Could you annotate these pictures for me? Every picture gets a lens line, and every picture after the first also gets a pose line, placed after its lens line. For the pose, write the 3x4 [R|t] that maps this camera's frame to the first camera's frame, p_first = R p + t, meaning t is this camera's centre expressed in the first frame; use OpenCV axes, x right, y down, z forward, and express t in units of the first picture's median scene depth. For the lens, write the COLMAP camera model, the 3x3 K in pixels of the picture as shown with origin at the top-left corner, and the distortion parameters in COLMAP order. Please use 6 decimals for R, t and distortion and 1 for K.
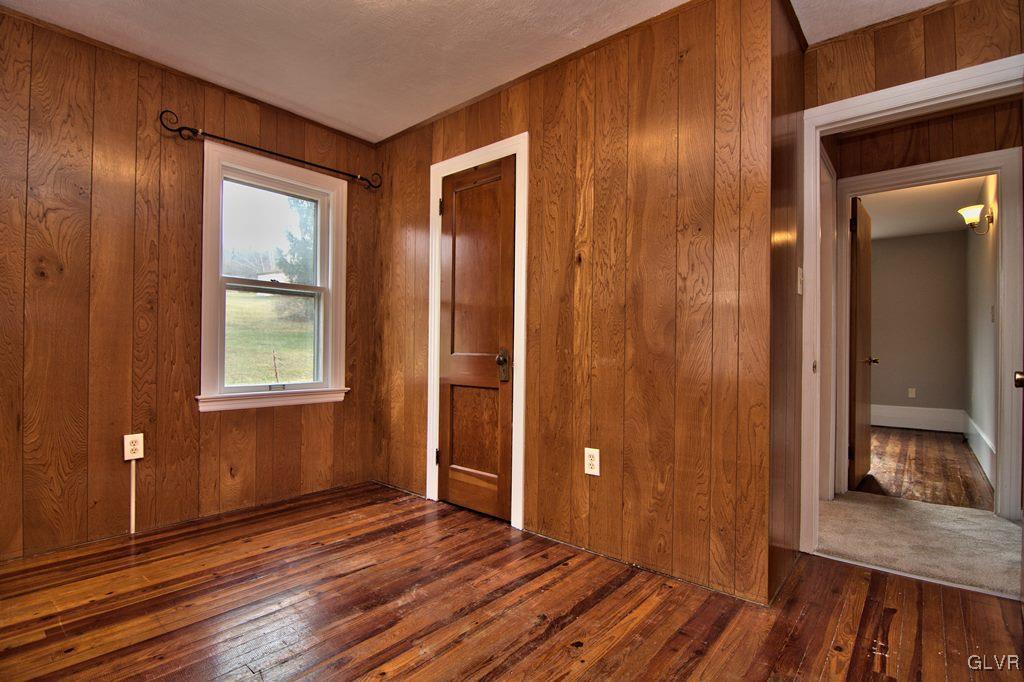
lens RADIAL K [[492.1, 0, 511.7], [0, 492.1, 345.8], [0, 0, 1]] dist [-0.012497, -0.004141]
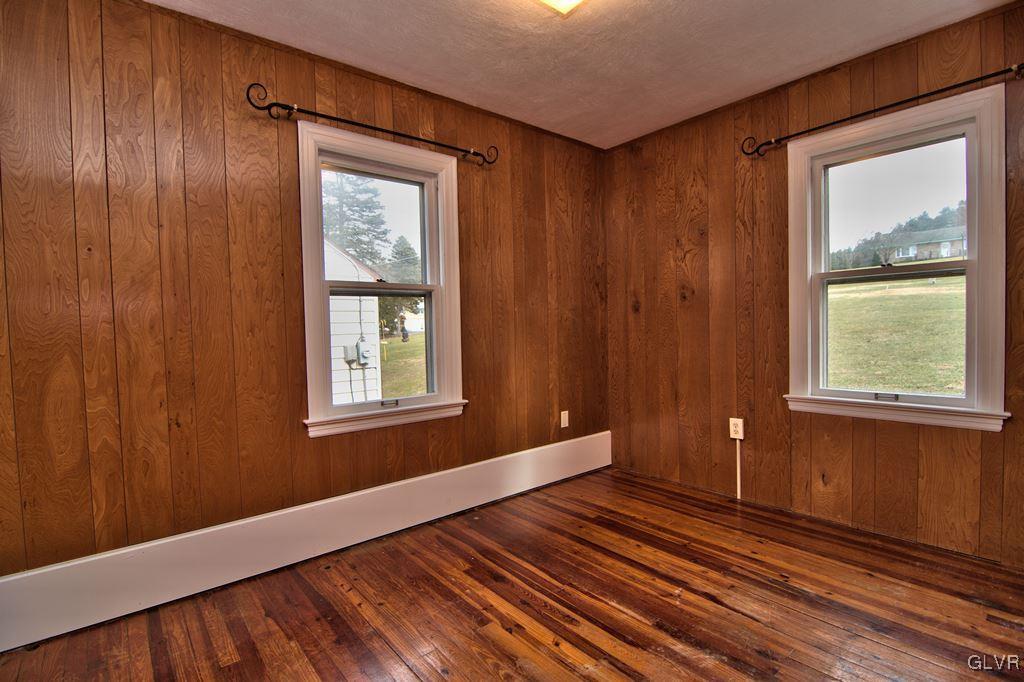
lens RADIAL K [[492.1, 0, 509.6], [0, 492.1, 346.9], [0, 0, 1]] dist [-0.012497, -0.004141]
pose [[-0.176770, 0.030822, -0.983769, 0.512065], [0.029032, 0.999238, 0.026090, -0.044744], [0.983824, -0.023948, -0.177530, 0.639566]]
